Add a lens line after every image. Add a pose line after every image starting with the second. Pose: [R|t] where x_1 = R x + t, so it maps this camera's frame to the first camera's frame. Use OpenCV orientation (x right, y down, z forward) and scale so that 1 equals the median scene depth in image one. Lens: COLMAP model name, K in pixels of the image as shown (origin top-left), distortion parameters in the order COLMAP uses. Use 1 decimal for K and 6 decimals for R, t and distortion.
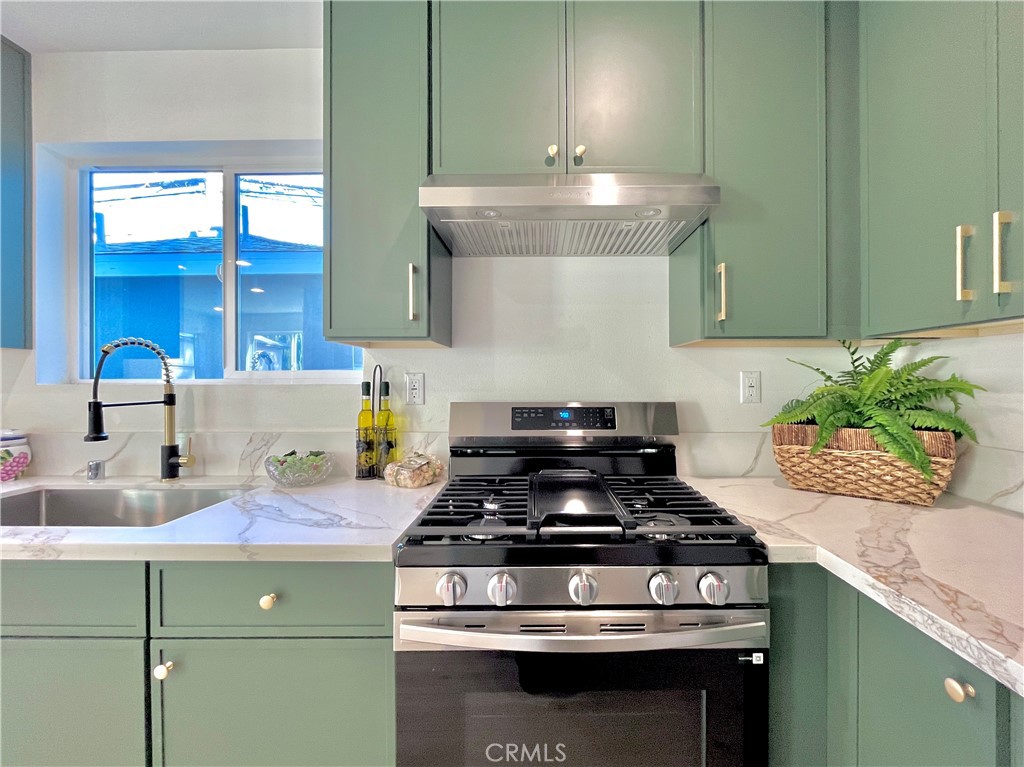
lens RADIAL K [[416.7, 0, 533.1], [0, 416.7, 392.4], [0, 0, 1]] dist [-0.002248, -0.000721]
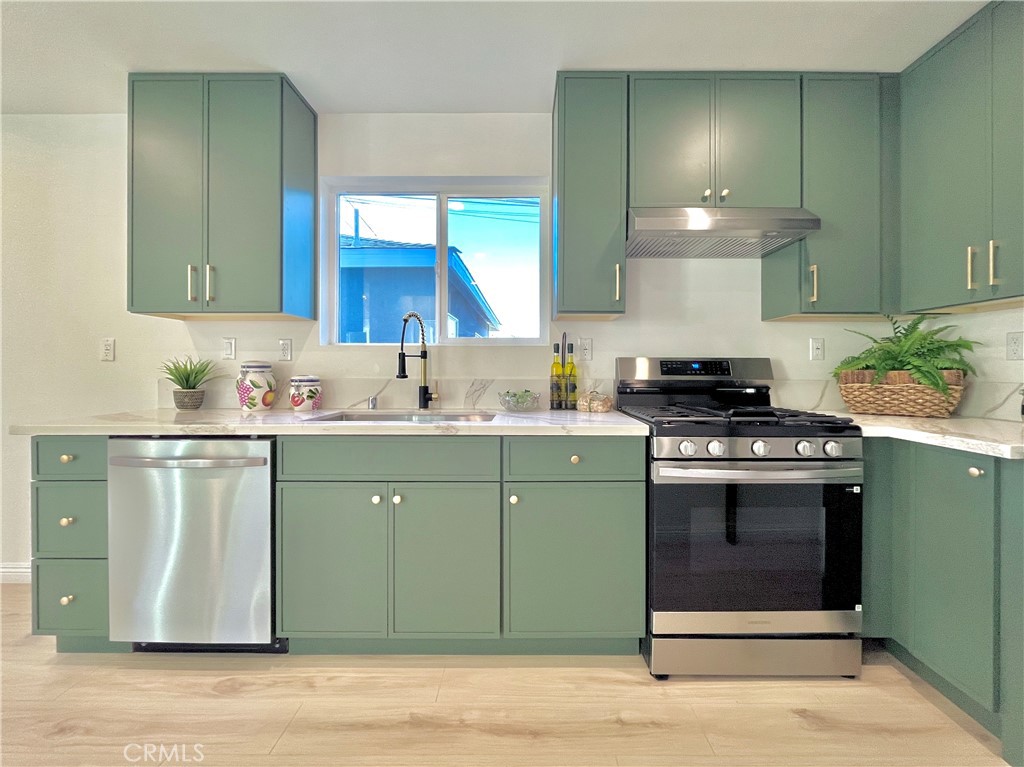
lens RADIAL K [[416.7, 0, 512.8], [0, 416.7, 382.6], [0, 0, 1]] dist [-0.002248, -0.000721]
pose [[0.999988, 0.004303, 0.002168, -0.668760], [-0.004301, 0.999990, -0.000841, 0.135976], [-0.002172, 0.000832, 0.999997, -0.554022]]
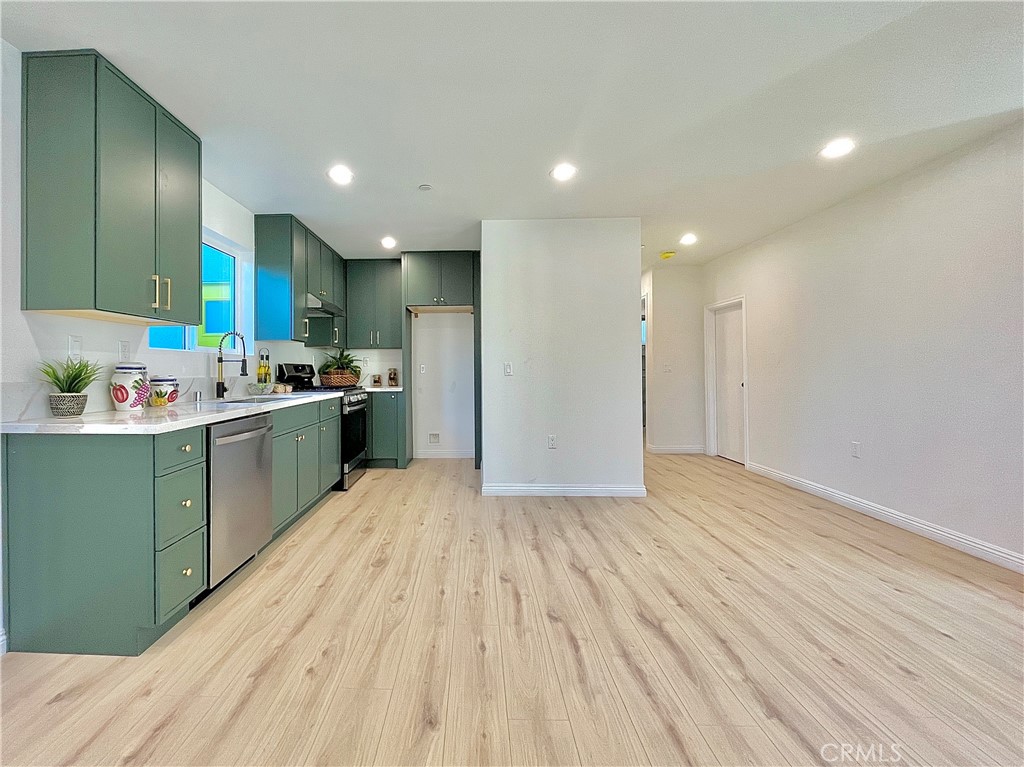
lens RADIAL K [[416.7, 0, 509.9], [0, 416.7, 372.6], [0, 0, 1]] dist [-0.002248, -0.000721]
pose [[-0.086713, -0.010191, 0.996181, -3.590537], [0.008393, 0.999905, 0.010960, 0.085815], [-0.996198, 0.009311, -0.086619, -0.297543]]
